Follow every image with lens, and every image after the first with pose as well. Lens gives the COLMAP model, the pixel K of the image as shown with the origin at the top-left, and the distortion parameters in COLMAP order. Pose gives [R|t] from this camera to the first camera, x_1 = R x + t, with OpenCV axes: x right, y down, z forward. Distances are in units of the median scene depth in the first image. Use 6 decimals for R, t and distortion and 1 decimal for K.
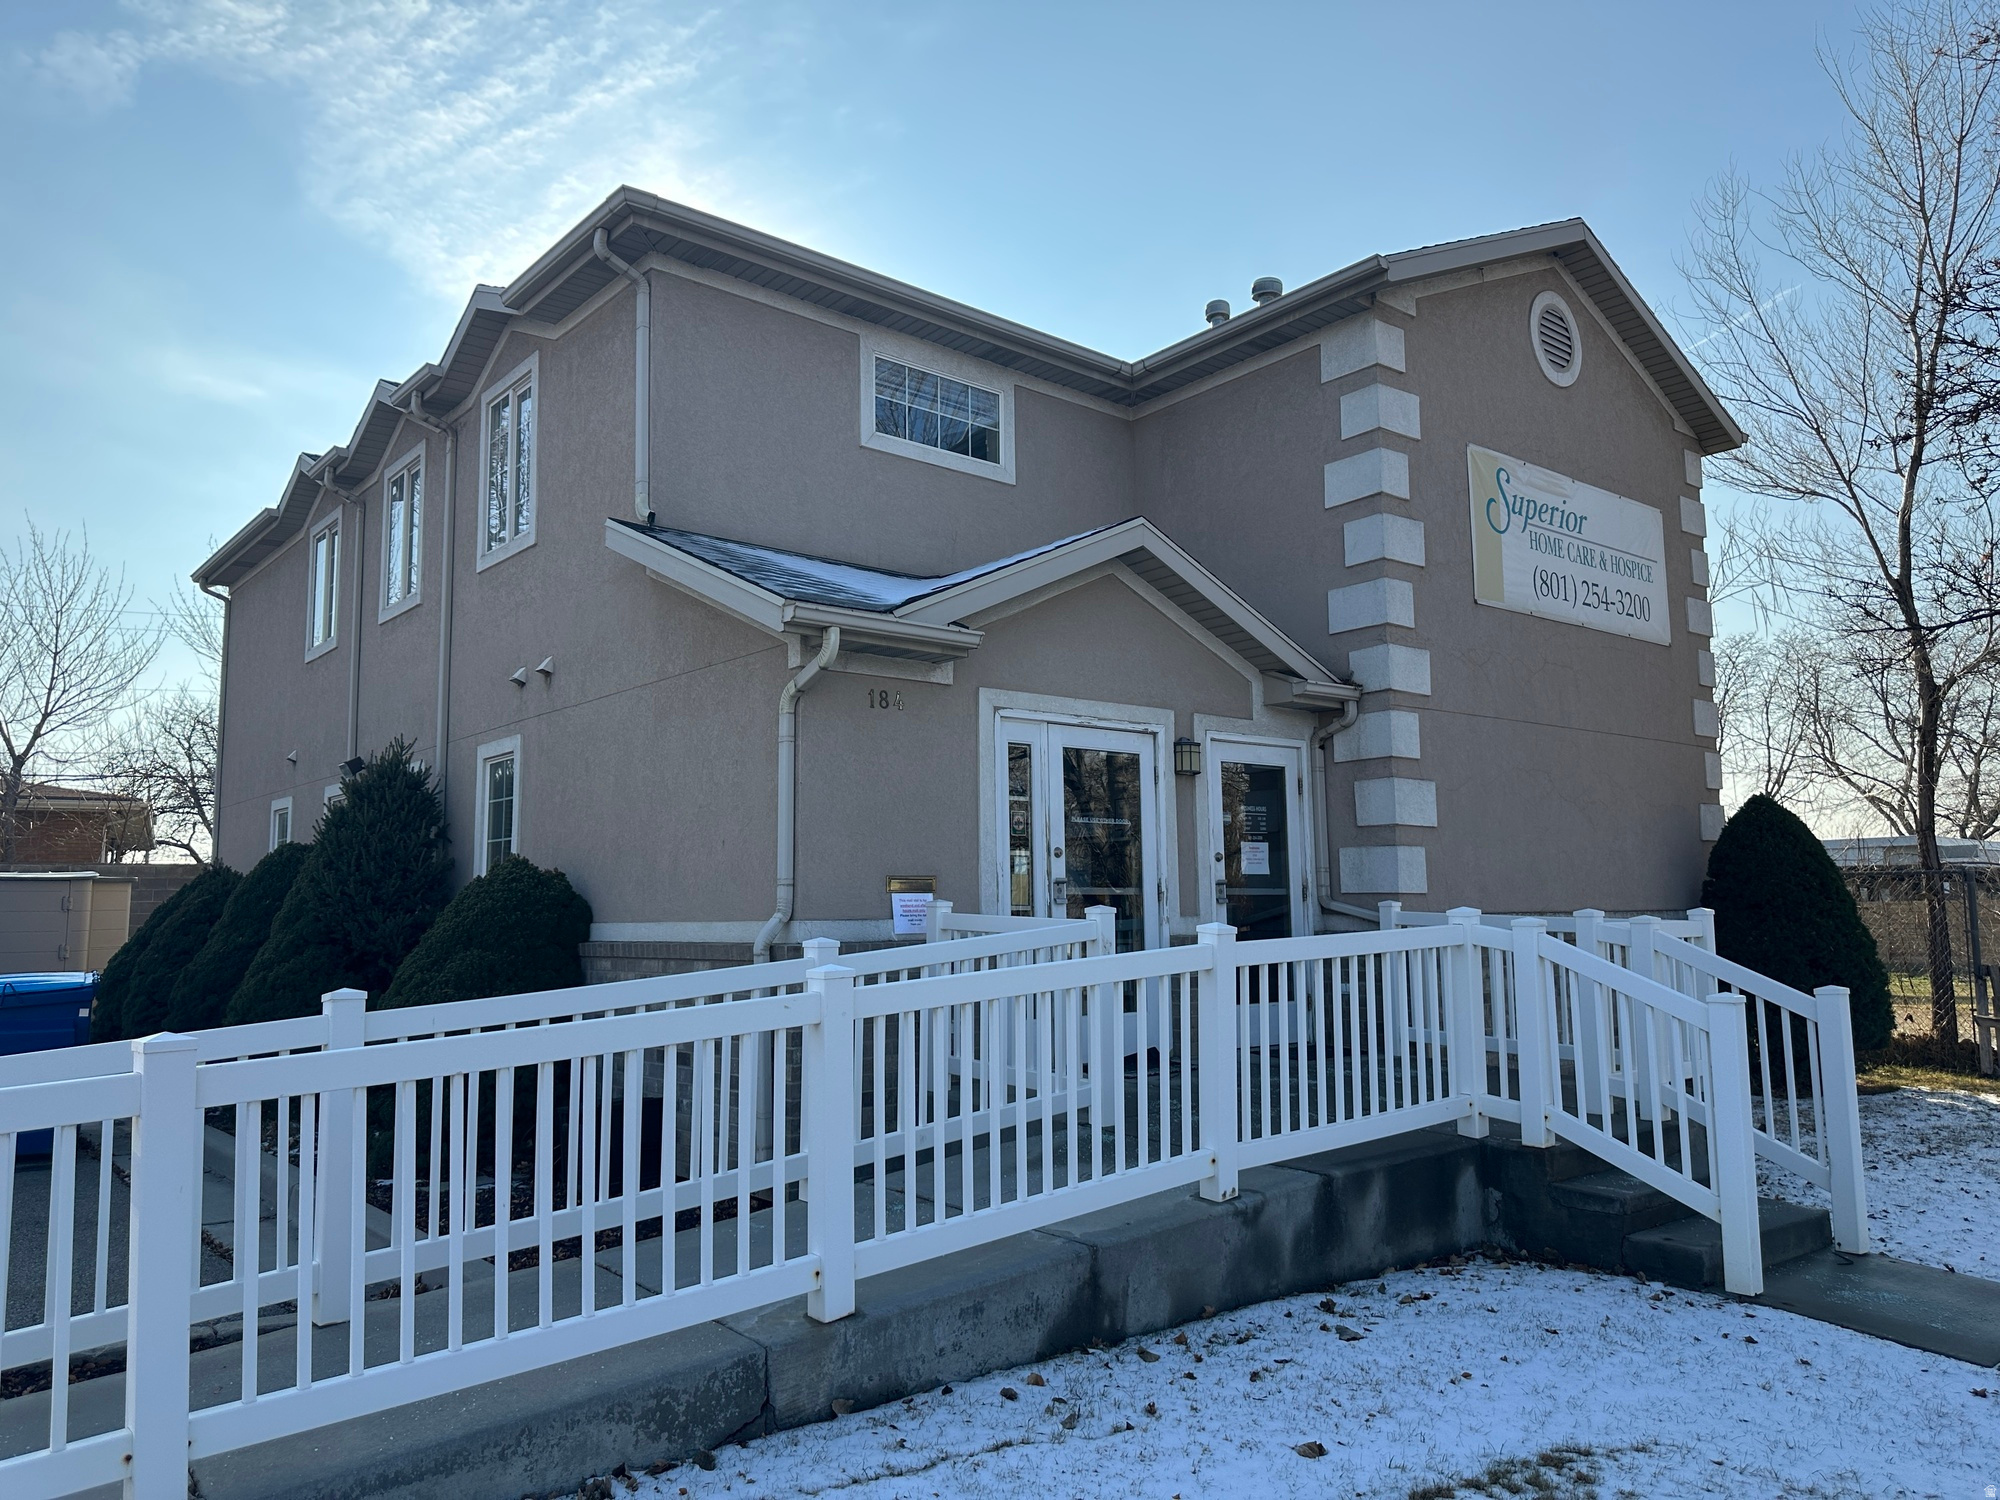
lens RADIAL K [[1392.5, 0, 986.8], [0, 1392.5, 759.0], [0, 0, 1]] dist [0.013347, -0.012510]
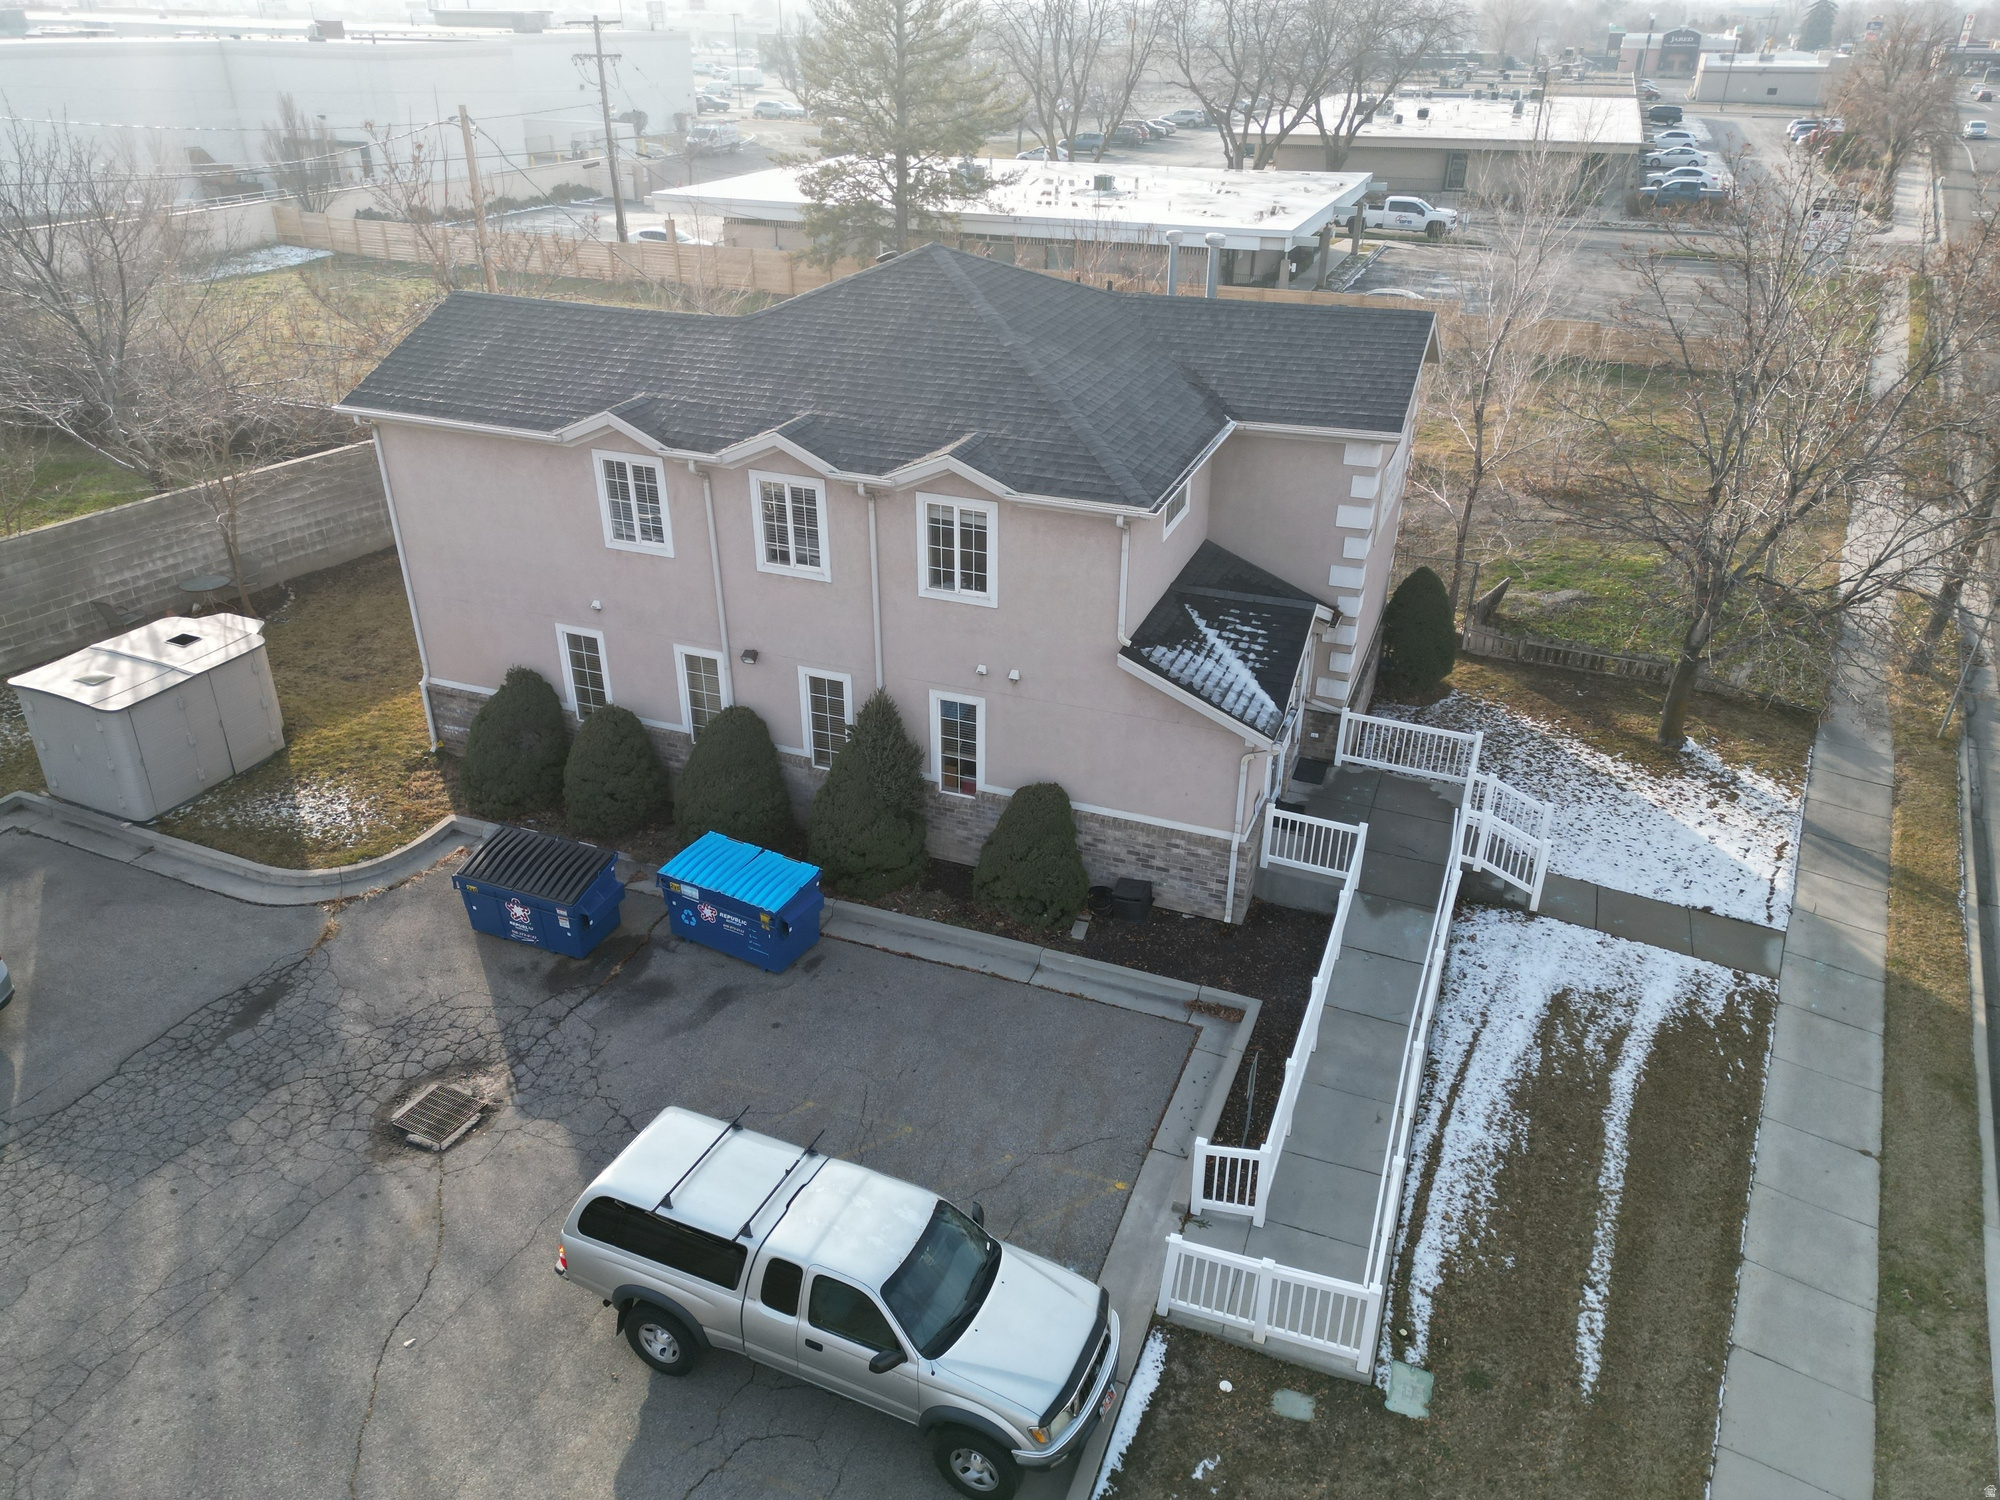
lens RADIAL K [[1391.8, 0, 999.6], [0, 1391.8, 748.1], [0, 0, 1]] dist [0.088211, -0.089044]
pose [[0.873017, -0.217079, 0.436712, -1.193226], [-0.065106, 0.835580, 0.545498, -1.028443], [-0.483324, -0.504662, 0.715342, -0.413202]]
